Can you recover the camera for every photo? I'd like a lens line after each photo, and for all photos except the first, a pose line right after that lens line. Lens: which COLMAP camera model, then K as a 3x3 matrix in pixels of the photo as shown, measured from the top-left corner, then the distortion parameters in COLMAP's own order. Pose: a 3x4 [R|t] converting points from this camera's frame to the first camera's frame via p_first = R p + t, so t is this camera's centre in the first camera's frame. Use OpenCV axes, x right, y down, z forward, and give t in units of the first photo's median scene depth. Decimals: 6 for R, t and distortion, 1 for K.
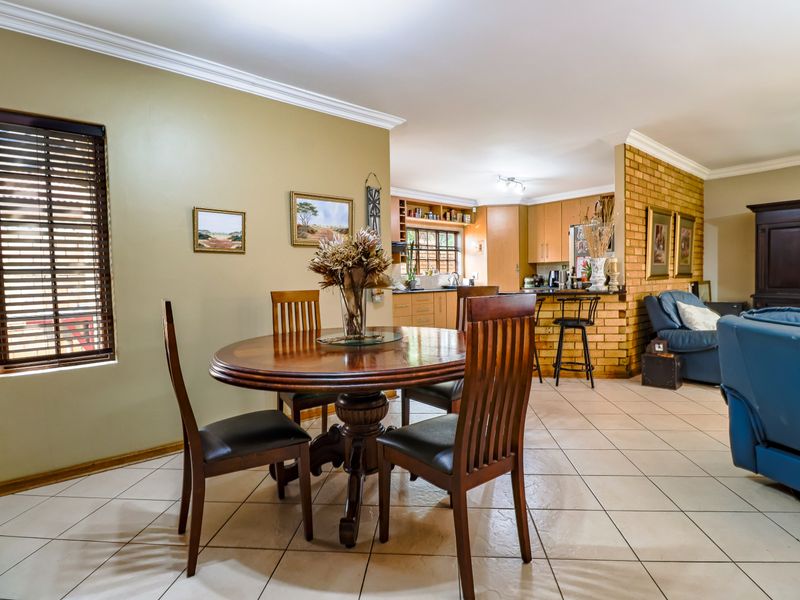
lens RADIAL K [[415.7, 0, 405.1], [0, 415.7, 295.6], [0, 0, 1]] dist [0.002361, -0.015578]
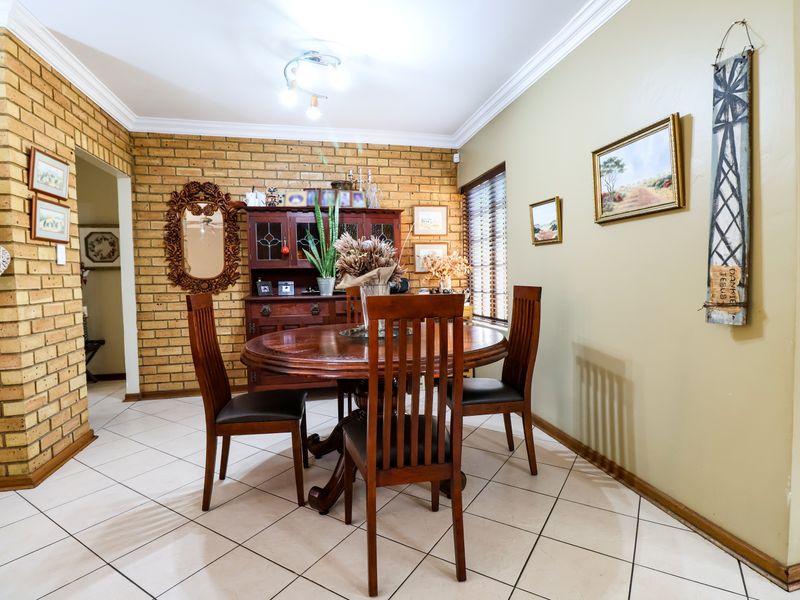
lens RADIAL K [[415.7, 0, 405.1], [0, 415.7, 295.6], [0, 0, 1]] dist [0.002361, -0.015578]
pose [[-0.452057, 0.072119, -0.889069, 0.247194], [-0.005704, 0.996472, 0.083731, -0.025373], [0.891971, 0.042922, -0.450051, 0.471870]]
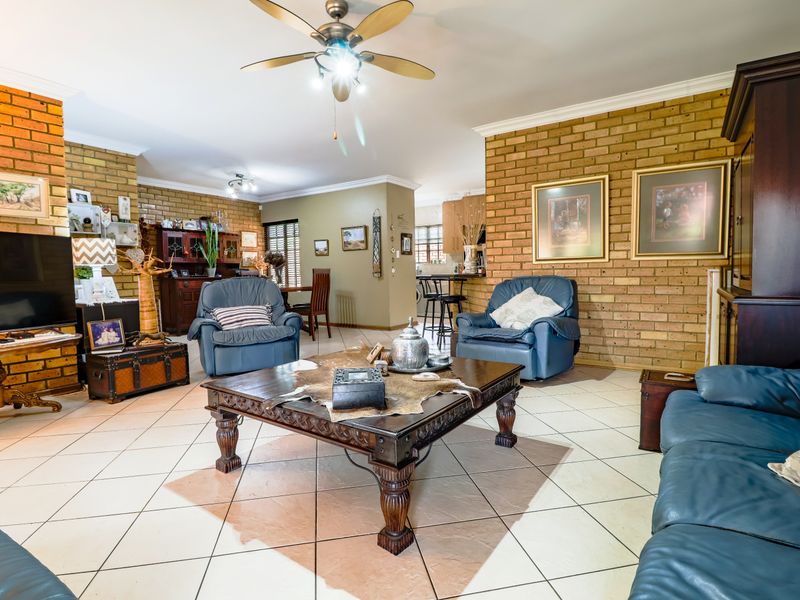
lens RADIAL K [[415.7, 0, 405.1], [0, 415.7, 295.6], [0, 0, 1]] dist [0.002361, -0.015578]
pose [[0.284632, 0.067514, -0.956257, 0.947056], [-0.026765, 0.997688, 0.062473, -0.011385], [0.958263, 0.007813, 0.285781, 0.306546]]
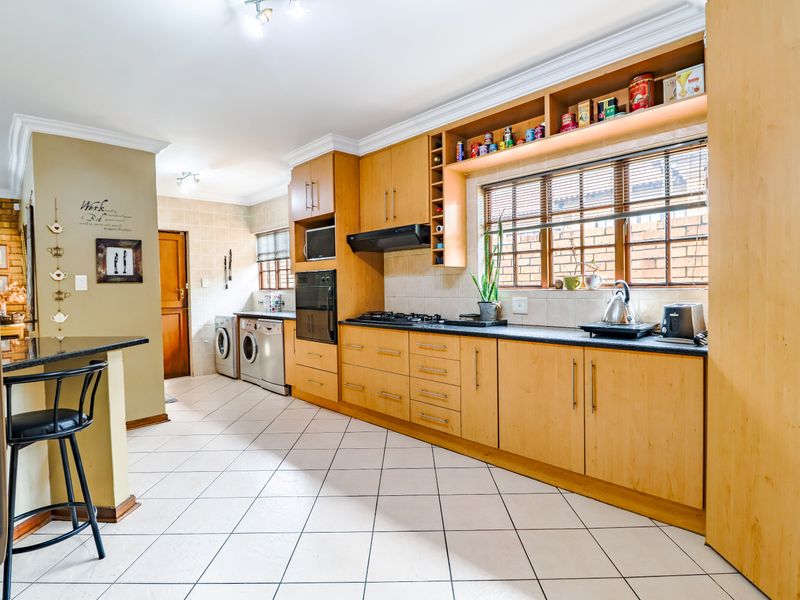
lens RADIAL K [[415.7, 0, 405.1], [0, 415.7, 295.6], [0, 0, 1]] dist [0.002361, -0.015578]
pose [[0.079880, 0.041987, -0.995920, 0.473564], [-0.021987, 0.998944, 0.040351, -0.061997], [0.996562, 0.018674, 0.080719, 0.920971]]
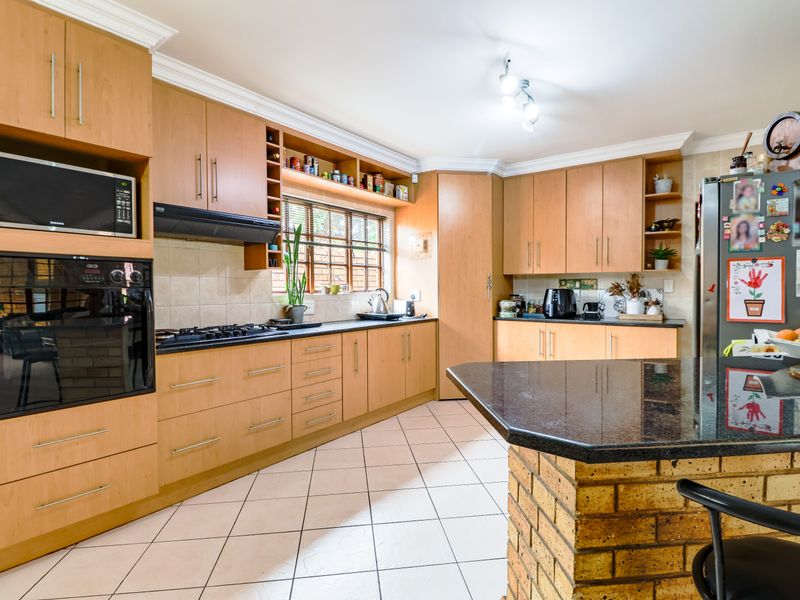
lens RADIAL K [[415.7, 0, 405.1], [0, 415.7, 295.6], [0, 0, 1]] dist [0.002361, -0.015578]
pose [[0.974179, 0.010338, 0.225541, 0.032423], [-0.004498, 0.999642, -0.026391, -0.037563], [-0.225733, 0.024695, 0.973876, 0.529000]]
